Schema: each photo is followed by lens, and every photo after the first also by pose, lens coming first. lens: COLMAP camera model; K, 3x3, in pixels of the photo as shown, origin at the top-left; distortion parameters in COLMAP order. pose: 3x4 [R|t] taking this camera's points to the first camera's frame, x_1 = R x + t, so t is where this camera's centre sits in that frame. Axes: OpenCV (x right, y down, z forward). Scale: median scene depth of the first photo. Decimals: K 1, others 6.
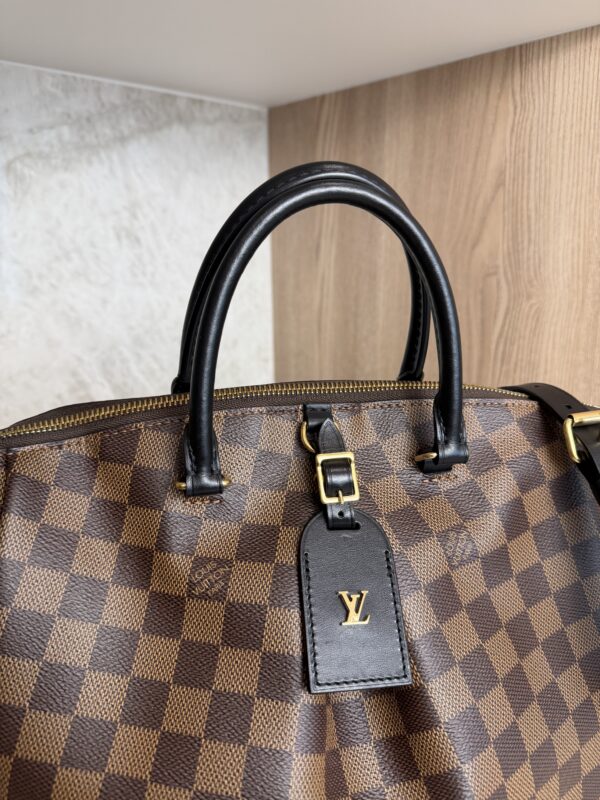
lens RADIAL K [[589.2, 0, 300.0], [0, 589.2, 400.0], [0, 0, 1]] dist [-0.035315, -0.005642]
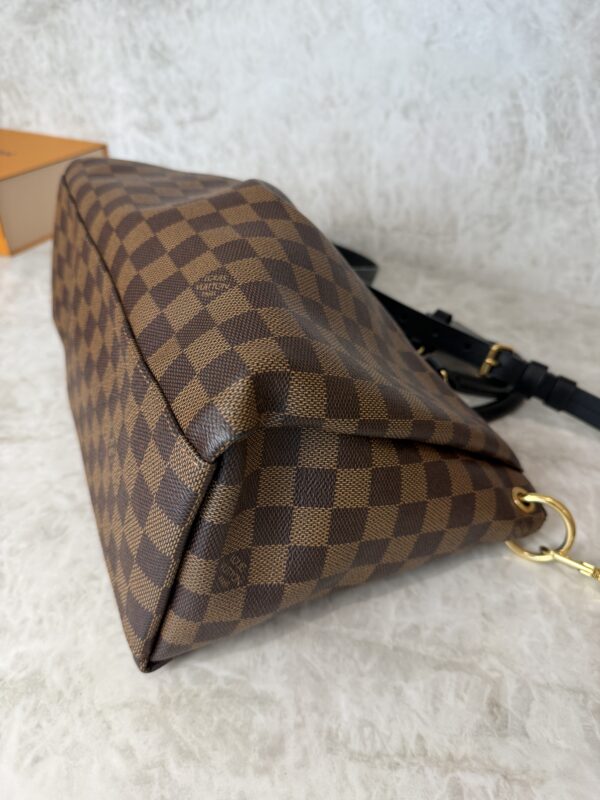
lens RADIAL K [[593.5, 0, 295.3], [0, 593.5, 396.9], [0, 0, 1]] dist [-0.042031, 0.008023]
pose [[0.378991, 0.554530, -0.740852, 0.503283], [-0.277196, 0.831842, 0.480834, 0.006535], [0.882909, 0.023130, 0.468974, 0.257466]]
